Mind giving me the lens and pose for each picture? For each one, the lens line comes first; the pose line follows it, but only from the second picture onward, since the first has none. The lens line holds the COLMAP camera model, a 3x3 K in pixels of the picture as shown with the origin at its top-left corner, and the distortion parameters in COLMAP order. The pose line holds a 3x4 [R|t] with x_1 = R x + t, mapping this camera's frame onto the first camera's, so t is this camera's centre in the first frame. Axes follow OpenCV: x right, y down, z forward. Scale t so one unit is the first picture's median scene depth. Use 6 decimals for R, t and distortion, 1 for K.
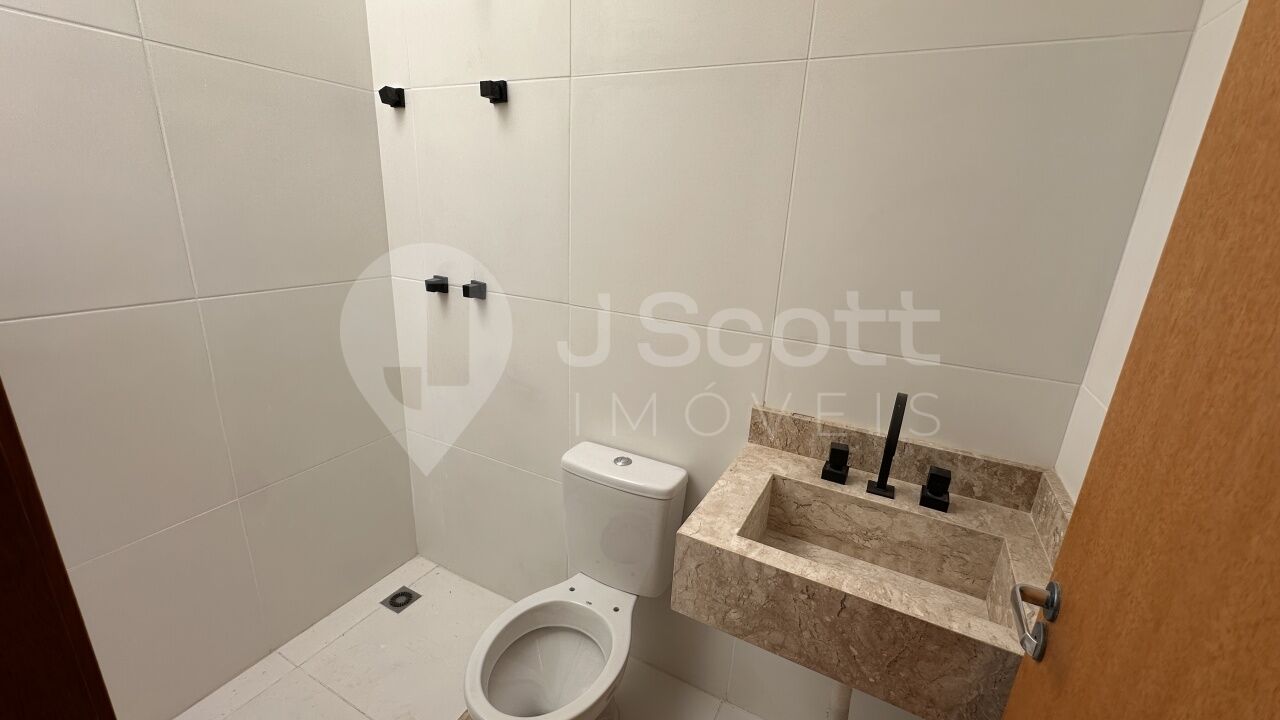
lens RADIAL K [[513.1, 0, 640.0], [0, 513.1, 360.0], [0, 0, 1]] dist [-0.002761, -0.000187]
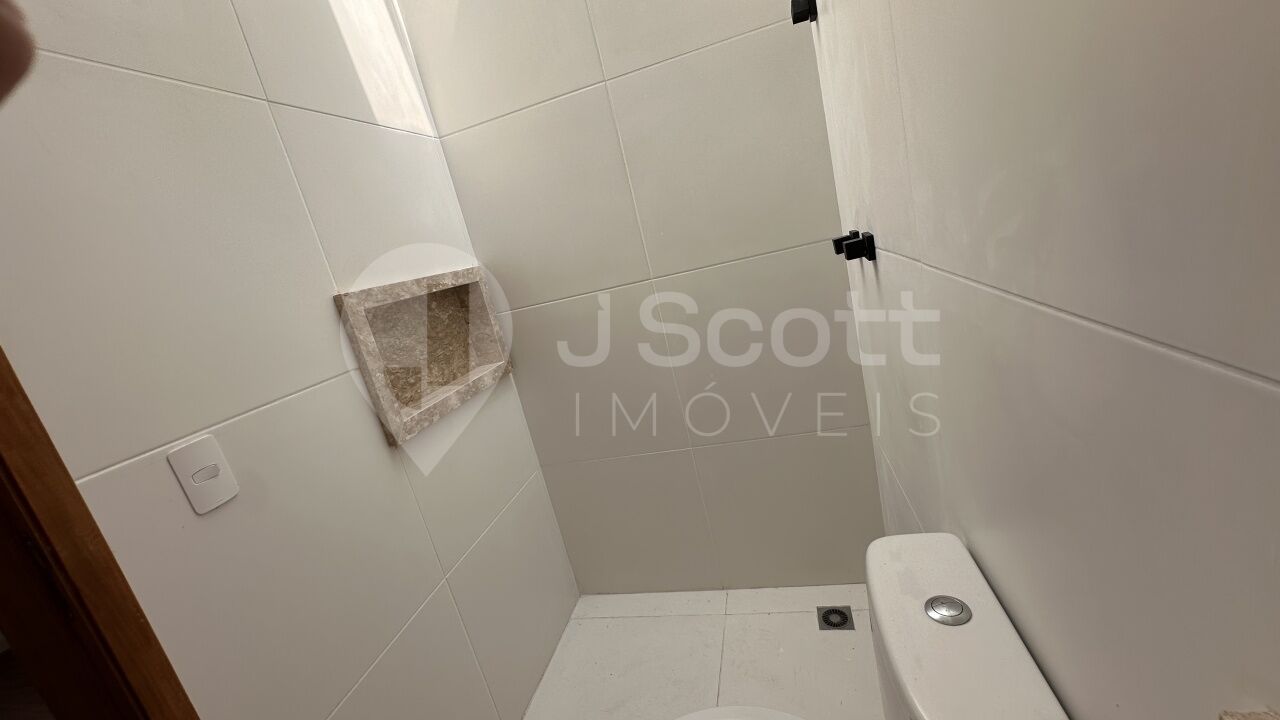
lens RADIAL K [[513.1, 0, 640.0], [0, 513.1, 360.0], [0, 0, 1]] dist [-0.002761, -0.000187]
pose [[0.237100, 0.118568, -0.964223, 0.279024], [-0.047593, 0.992750, 0.110373, -0.050375], [0.970319, 0.019721, 0.241024, 0.556572]]
